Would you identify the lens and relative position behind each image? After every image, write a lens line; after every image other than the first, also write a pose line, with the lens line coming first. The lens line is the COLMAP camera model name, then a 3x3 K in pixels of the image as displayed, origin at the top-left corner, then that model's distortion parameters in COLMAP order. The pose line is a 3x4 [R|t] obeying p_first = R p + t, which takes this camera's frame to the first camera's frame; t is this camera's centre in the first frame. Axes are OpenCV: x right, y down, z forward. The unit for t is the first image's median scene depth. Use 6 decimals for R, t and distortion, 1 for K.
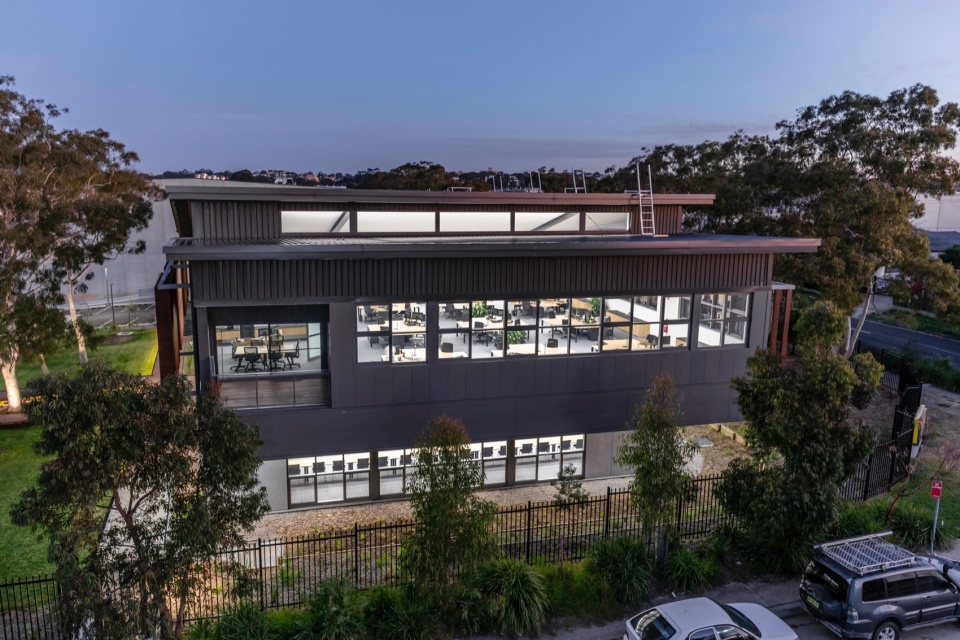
lens RADIAL K [[653.7, 0, 477.1], [0, 653.7, 319.7], [0, 0, 1]] dist [0.007271, -0.000576]
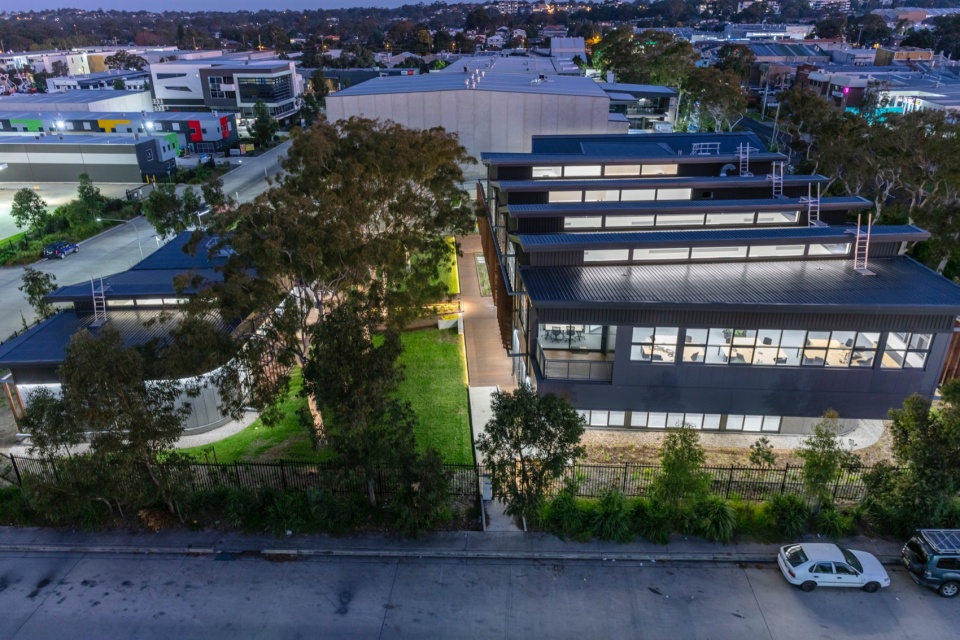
lens RADIAL K [[653.7, 0, 480.1], [0, 653.7, 319.8], [0, 0, 1]] dist [0.007271, -0.000576]
pose [[0.946045, 0.111180, -0.304365, -0.054678], [-0.035990, 0.969536, 0.242290, -0.408691], [0.322030, -0.218263, 0.921226, -0.580382]]
